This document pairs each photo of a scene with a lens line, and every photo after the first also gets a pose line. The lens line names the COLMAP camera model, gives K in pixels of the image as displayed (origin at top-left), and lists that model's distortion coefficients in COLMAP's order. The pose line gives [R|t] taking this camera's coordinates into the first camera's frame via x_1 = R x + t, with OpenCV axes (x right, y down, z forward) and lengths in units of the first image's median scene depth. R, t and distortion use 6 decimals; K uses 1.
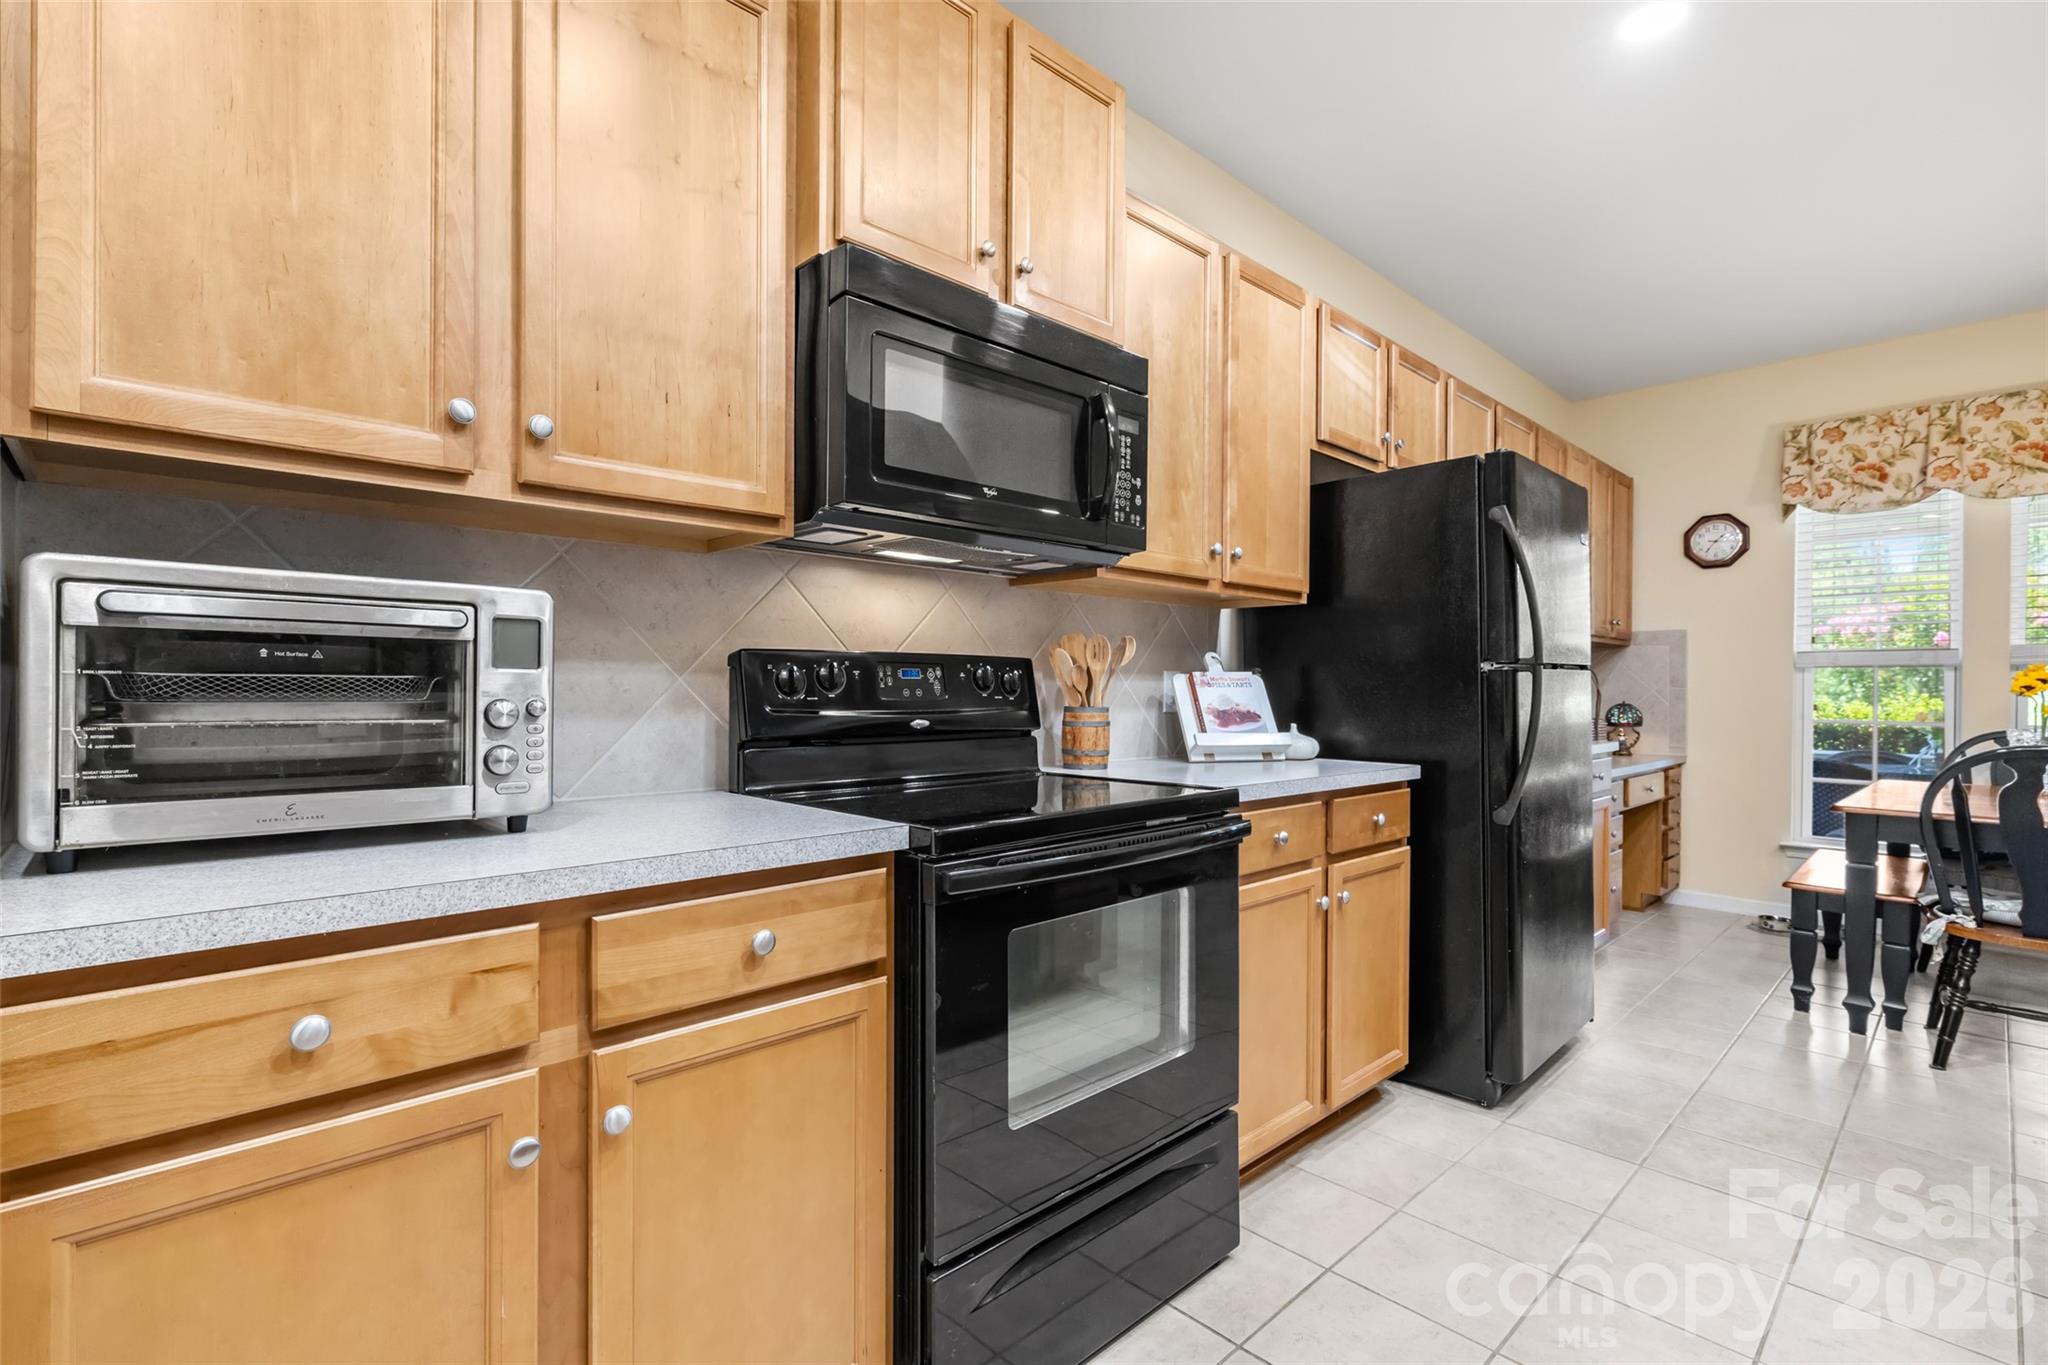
lens RADIAL K [[928.1, 0, 1024.1], [0, 928.1, 690.5], [0, 0, 1]] dist [0.000910, 0.000821]
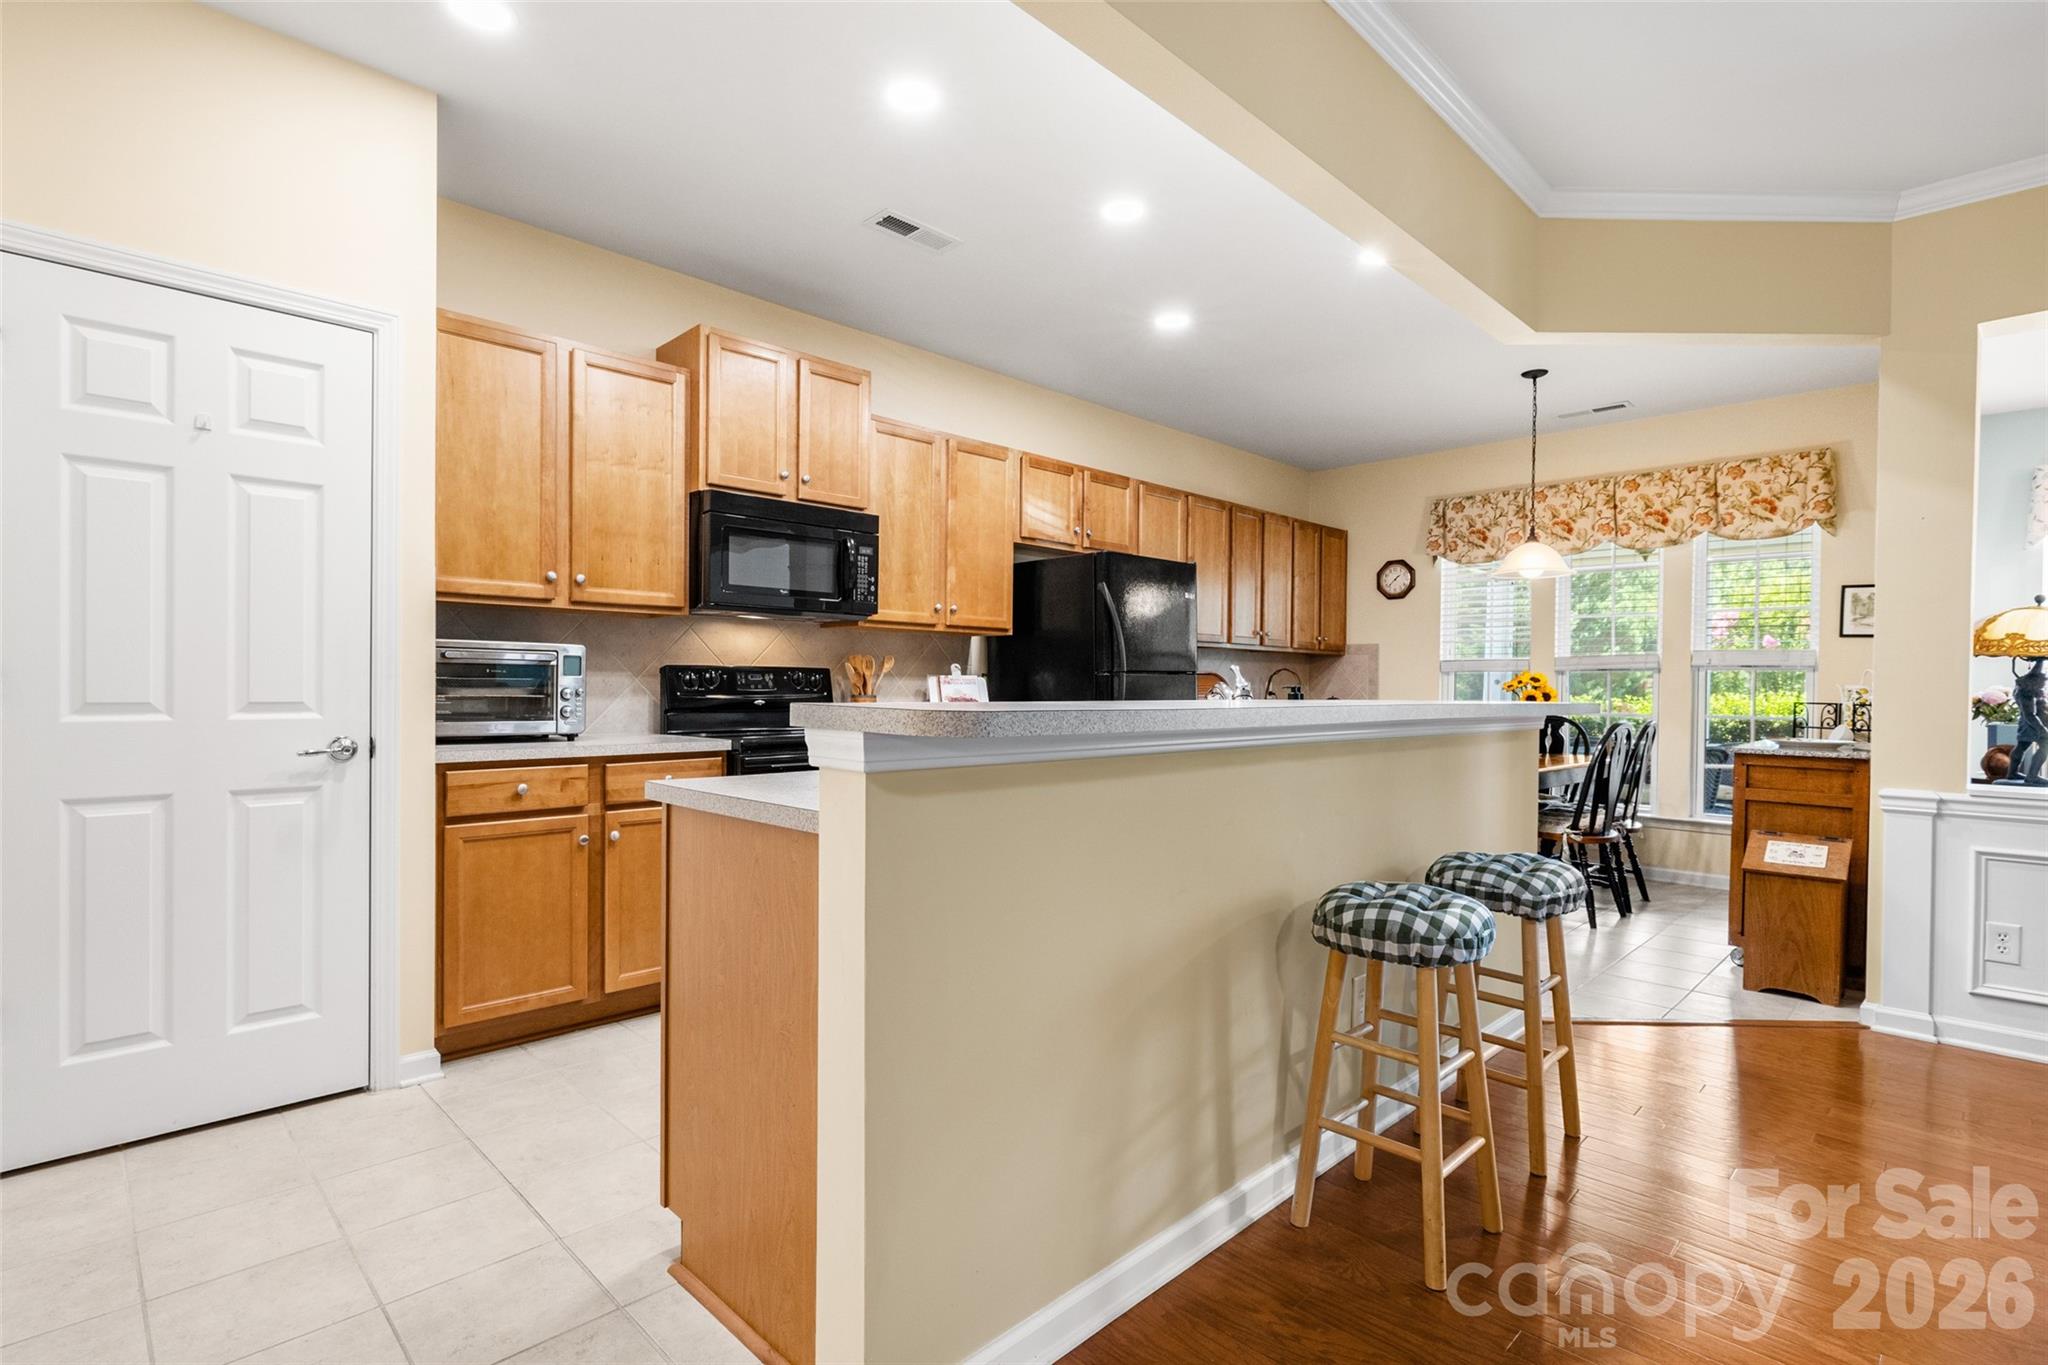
lens RADIAL K [[983.5, 0, 1025.7], [0, 983.5, 691.4], [0, 0, 1]] dist [-0.001072, 0.000773]
pose [[0.999672, 0.001825, 0.025543, 0.329174], [-0.001879, 0.999996, 0.002058, 0.005998], [-0.025539, -0.002106, 0.999672, -0.904622]]
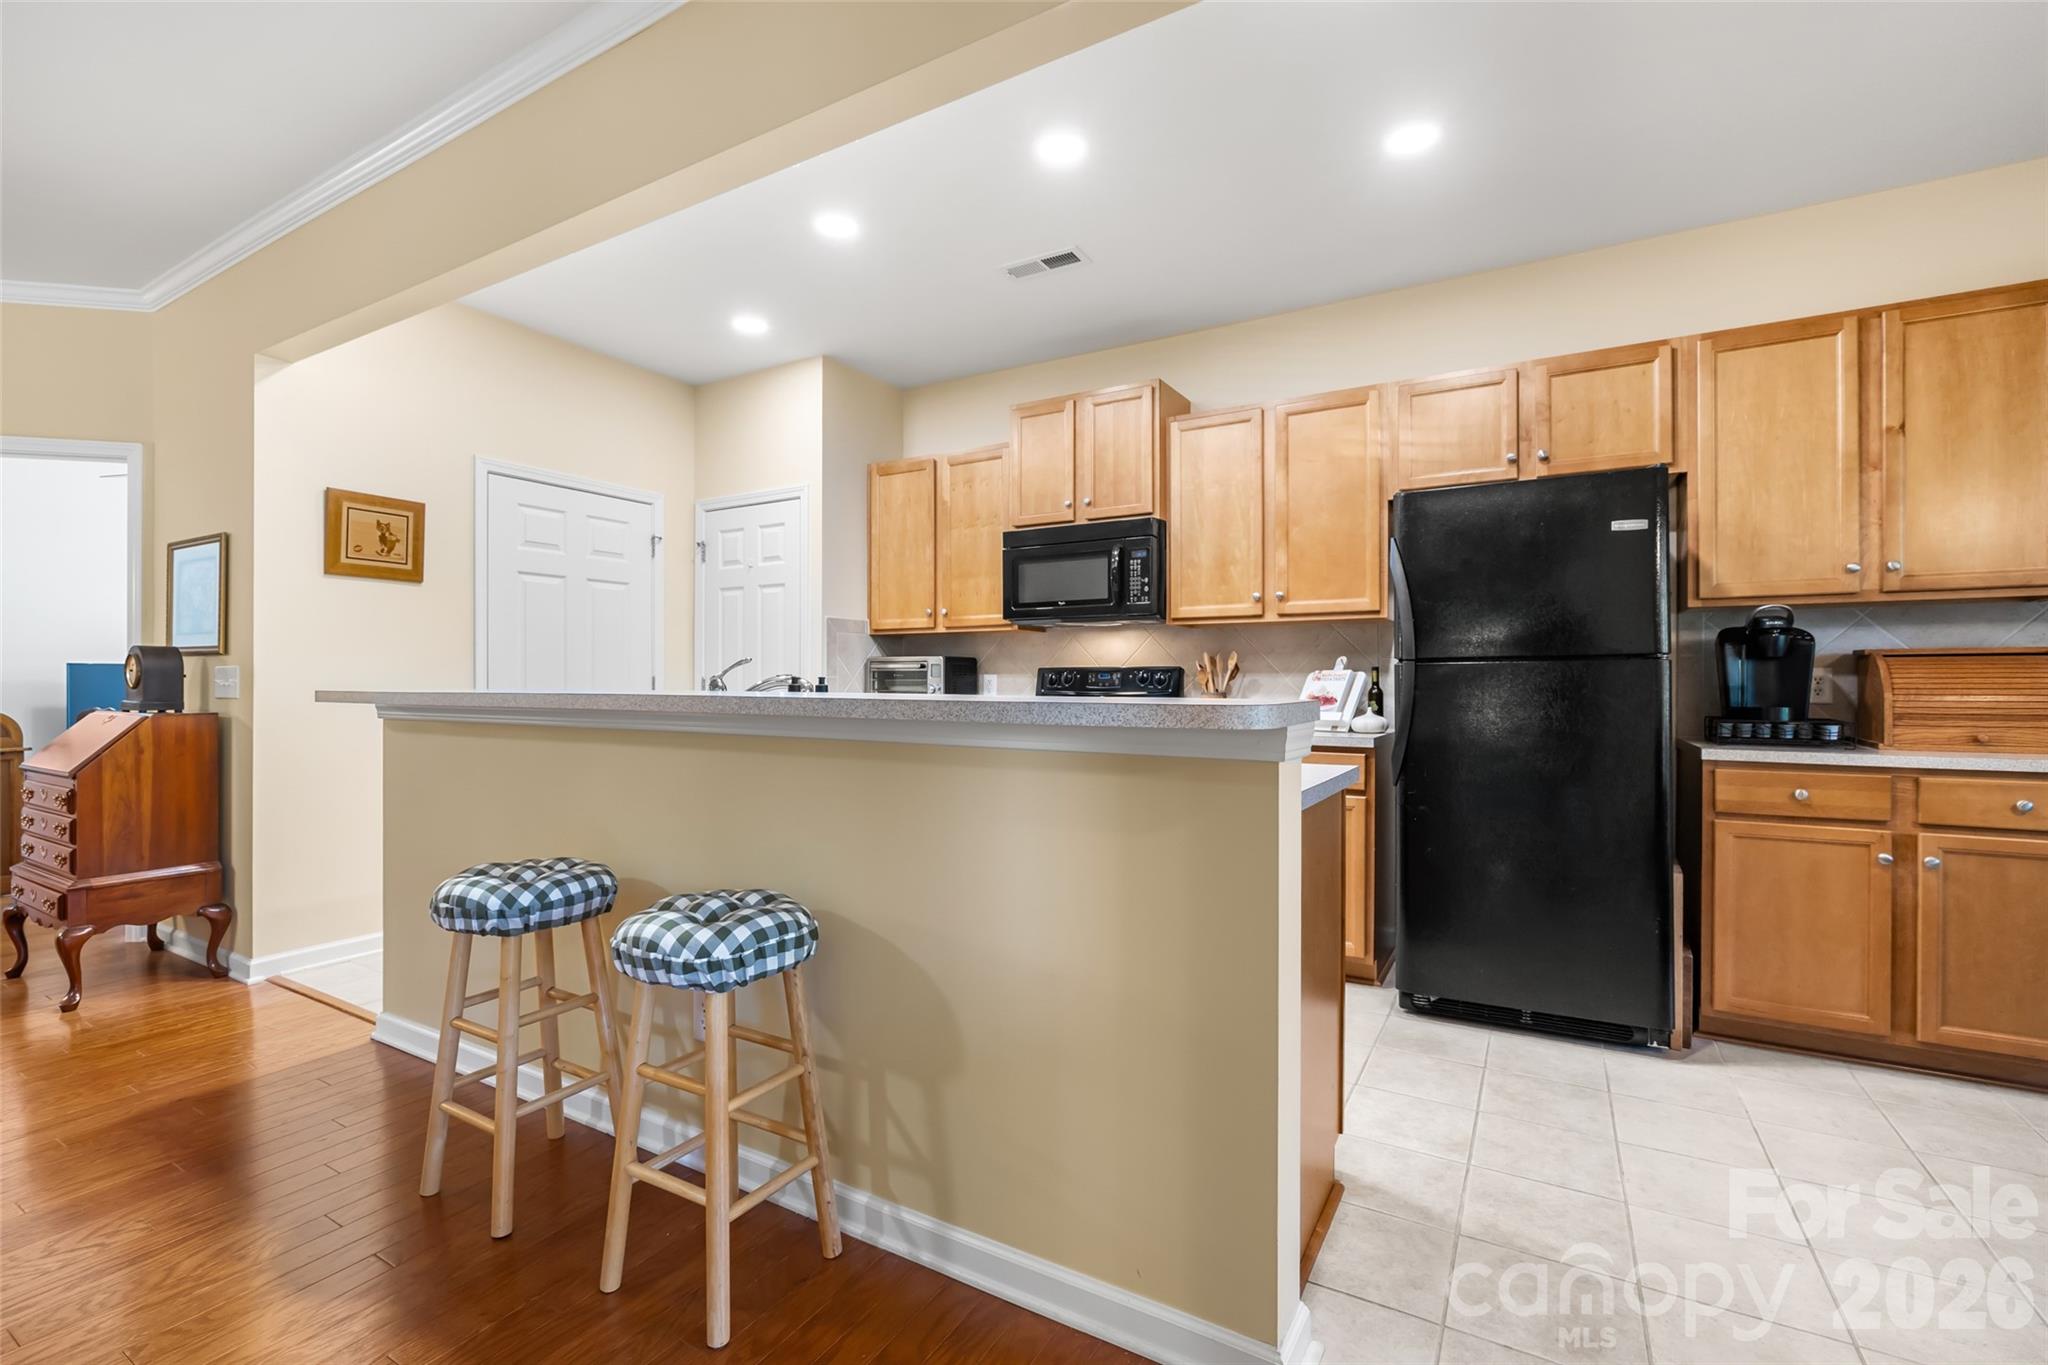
lens RADIAL K [[903.4, 0, 1018.0], [0, 903.4, 681.4], [0, 0, 1]] dist [-0.007349, 0.000300]
pose [[0.275114, -0.009015, -0.961369, 1.624967], [-0.003200, 0.999942, -0.010292, 0.015255], [0.961406, 0.005907, 0.275070, 0.159185]]
